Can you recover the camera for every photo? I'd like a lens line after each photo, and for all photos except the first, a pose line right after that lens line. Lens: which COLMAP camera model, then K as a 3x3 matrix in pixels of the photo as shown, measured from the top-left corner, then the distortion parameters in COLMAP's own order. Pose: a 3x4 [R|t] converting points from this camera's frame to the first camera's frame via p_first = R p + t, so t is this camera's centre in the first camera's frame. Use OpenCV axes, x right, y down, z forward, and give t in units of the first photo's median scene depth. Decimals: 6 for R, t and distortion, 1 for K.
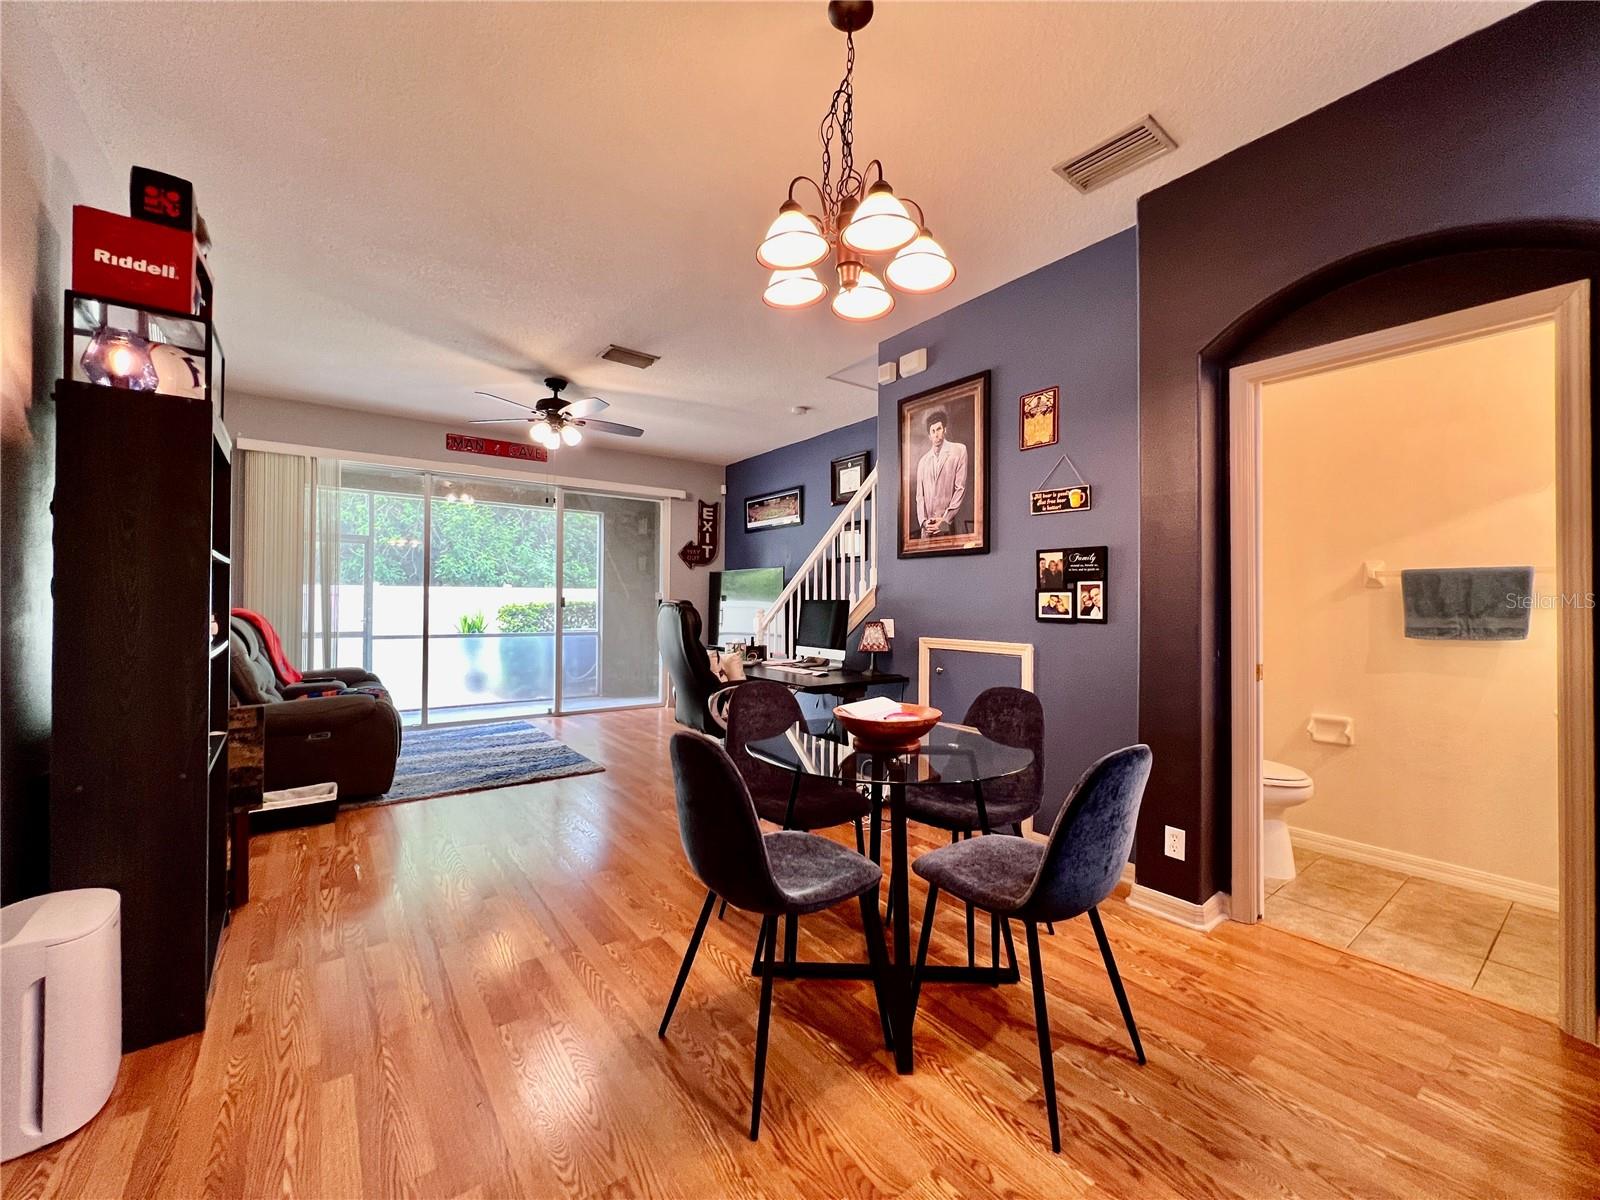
lens RADIAL K [[641.1, 0, 800.0], [0, 641.1, 600.0], [0, 0, 1]] dist [-0.001251, -0.000003]
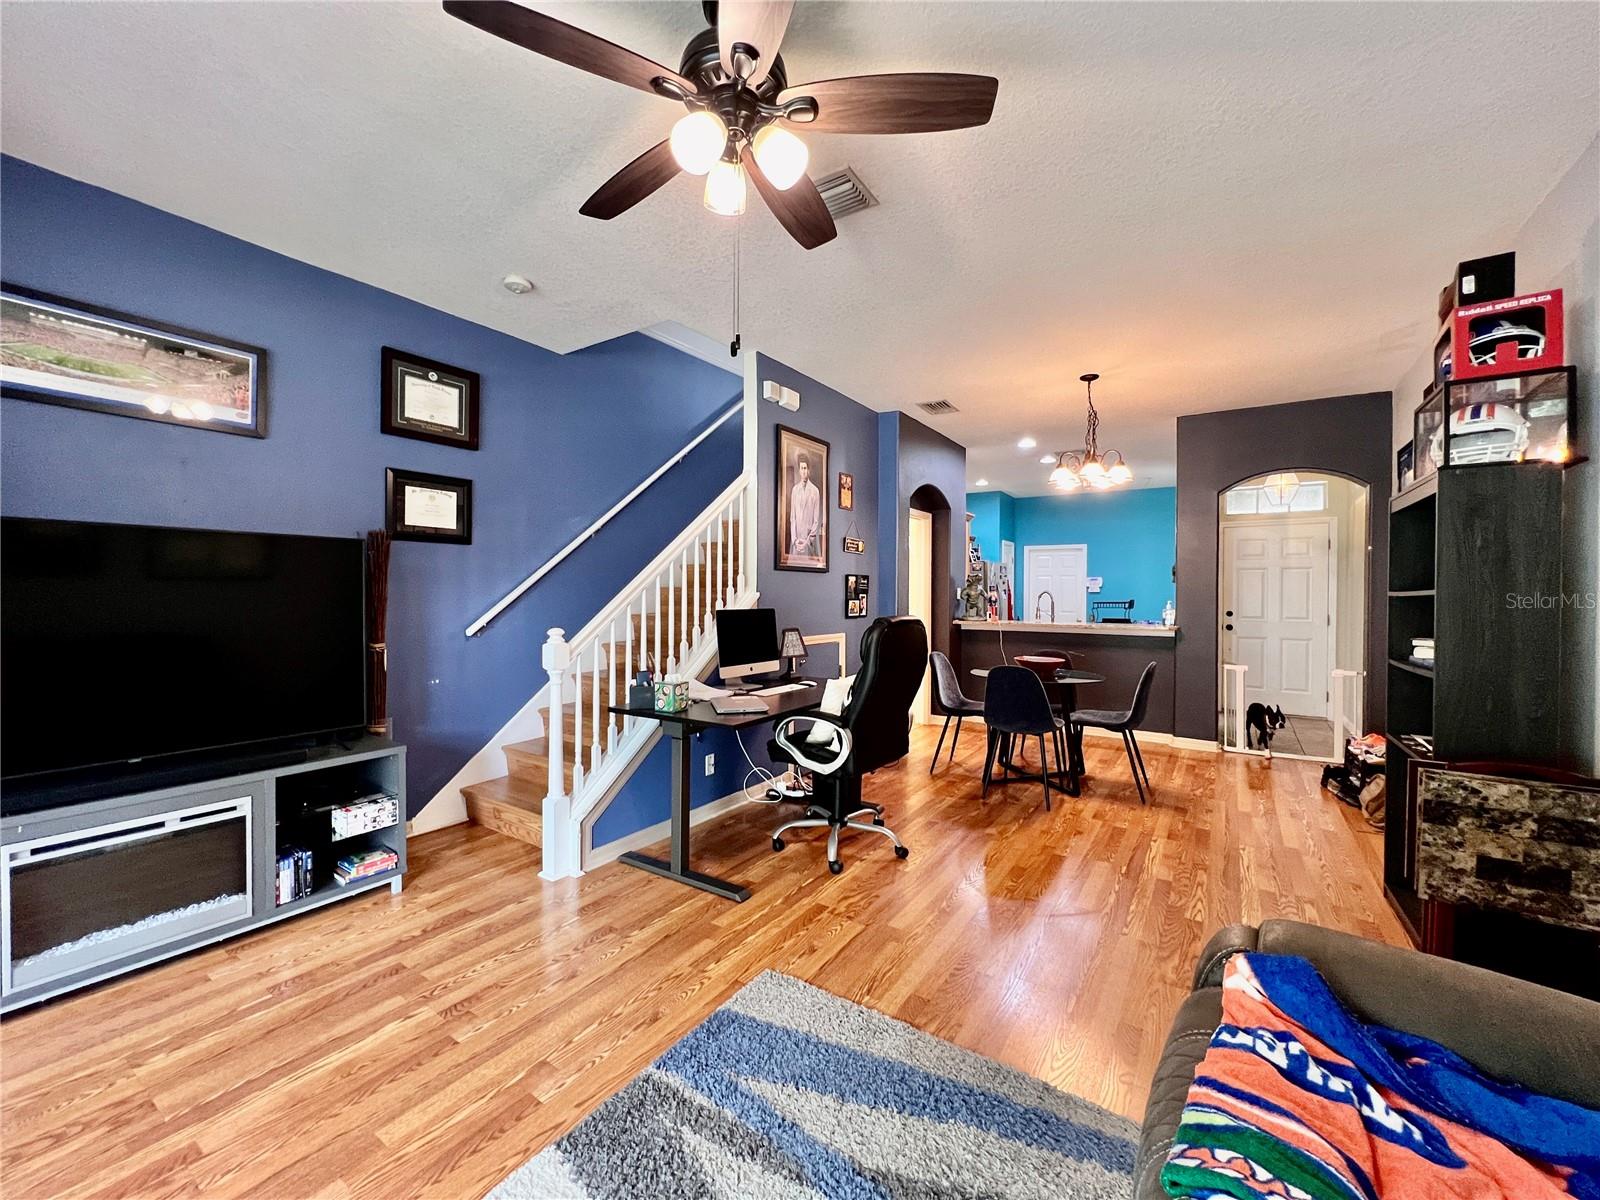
lens RADIAL K [[639.1, 0, 796.0], [0, 639.1, 599.1], [0, 0, 1]] dist [-0.002072, 0.000032]
pose [[-0.323129, -0.018439, 0.946175, -0.527613], [-0.013160, 0.999801, 0.014990, -0.018194], [-0.946263, -0.007608, -0.323307, 0.785689]]
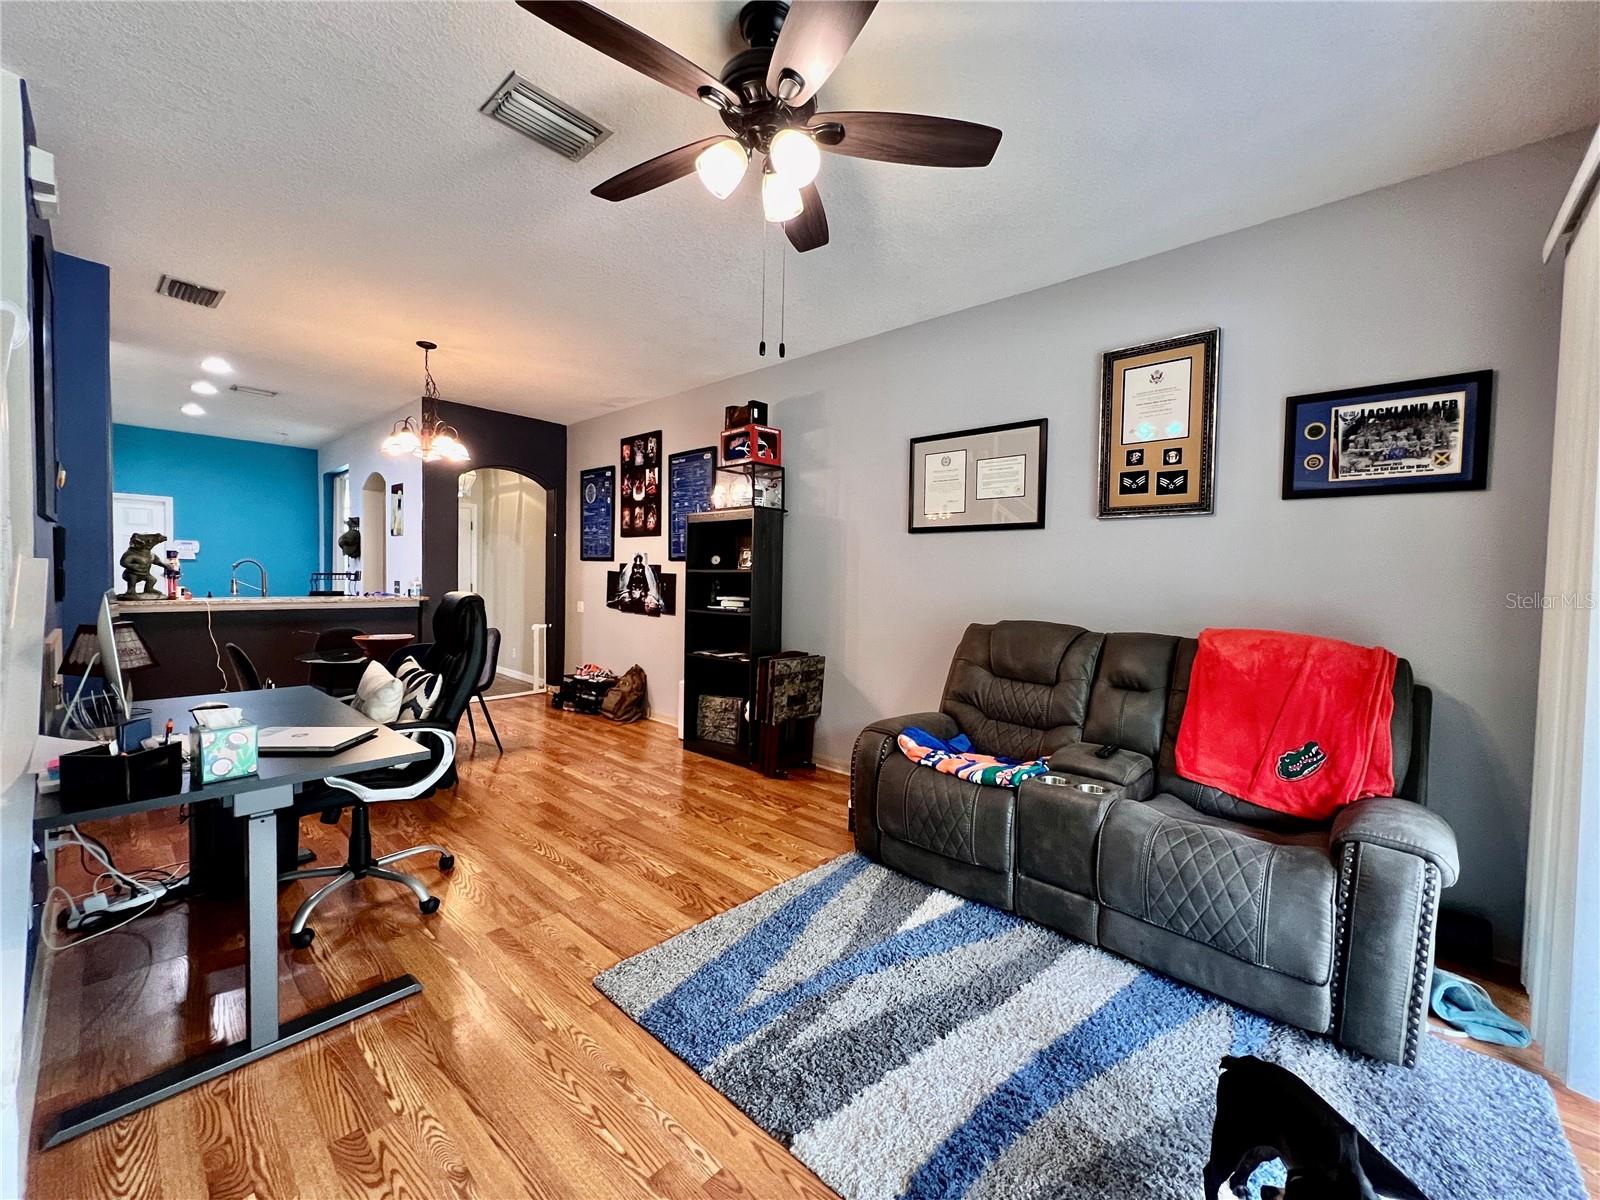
lens RADIAL K [[639.1, 0, 796.0], [0, 639.1, 599.1], [0, 0, 1]] dist [-0.002072, 0.000032]
pose [[-0.984113, -0.020987, -0.176300, -0.247588], [-0.026937, 0.999143, 0.031422, -0.014370], [0.175490, 0.035672, -0.983835, 1.004323]]
